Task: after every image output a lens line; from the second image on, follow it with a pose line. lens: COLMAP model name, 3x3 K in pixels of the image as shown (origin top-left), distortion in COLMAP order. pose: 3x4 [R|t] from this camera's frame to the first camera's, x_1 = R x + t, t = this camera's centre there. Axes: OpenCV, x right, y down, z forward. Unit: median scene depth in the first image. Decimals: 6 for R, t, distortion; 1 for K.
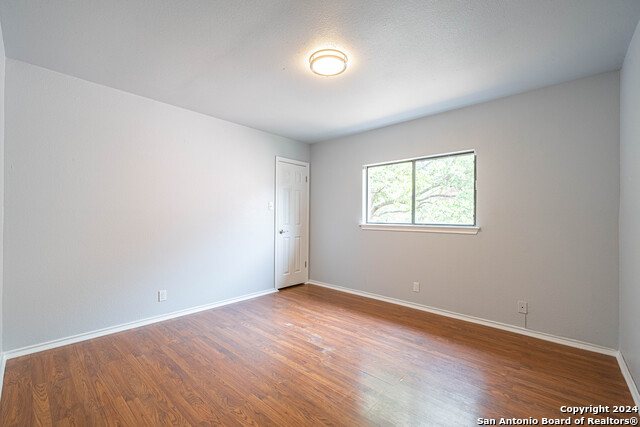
lens RADIAL K [[265.0, 0, 320.6], [0, 265.0, 216.5], [0, 0, 1]] dist [-0.000808, -0.000036]
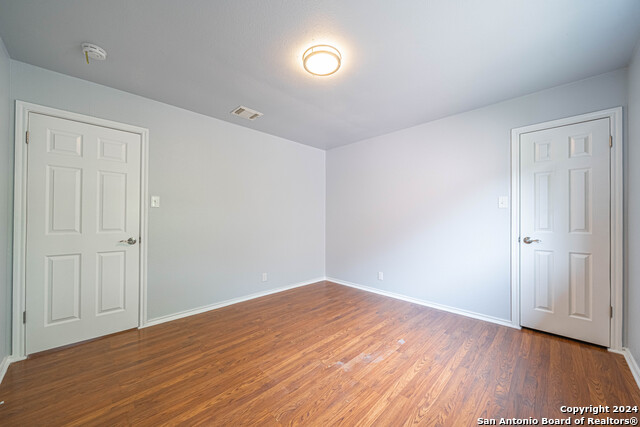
lens RADIAL K [[238.5, 0, 320.8], [0, 238.5, 216.6], [0, 0, 1]] dist [-0.001389, -0.000186]
pose [[-0.039402, -0.015558, -0.999102, 0.775589], [0.002699, 0.999873, -0.015676, 0.012817], [0.999220, -0.003314, -0.039355, 0.882130]]
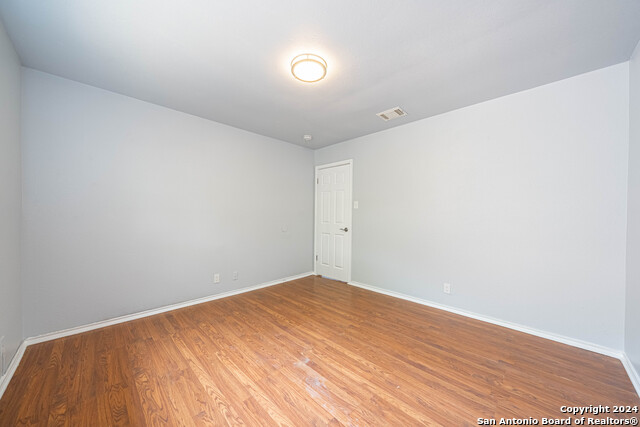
lens RADIAL K [[230.3, 0, 319.6], [0, 230.3, 216.6], [0, 0, 1]] dist [-0.000995, -0.000201]
pose [[-0.998592, -0.014815, 0.050929, -0.058848], [-0.014709, 0.999889, 0.002456, 0.006327], [-0.050959, 0.001703, -0.998699, 1.637856]]
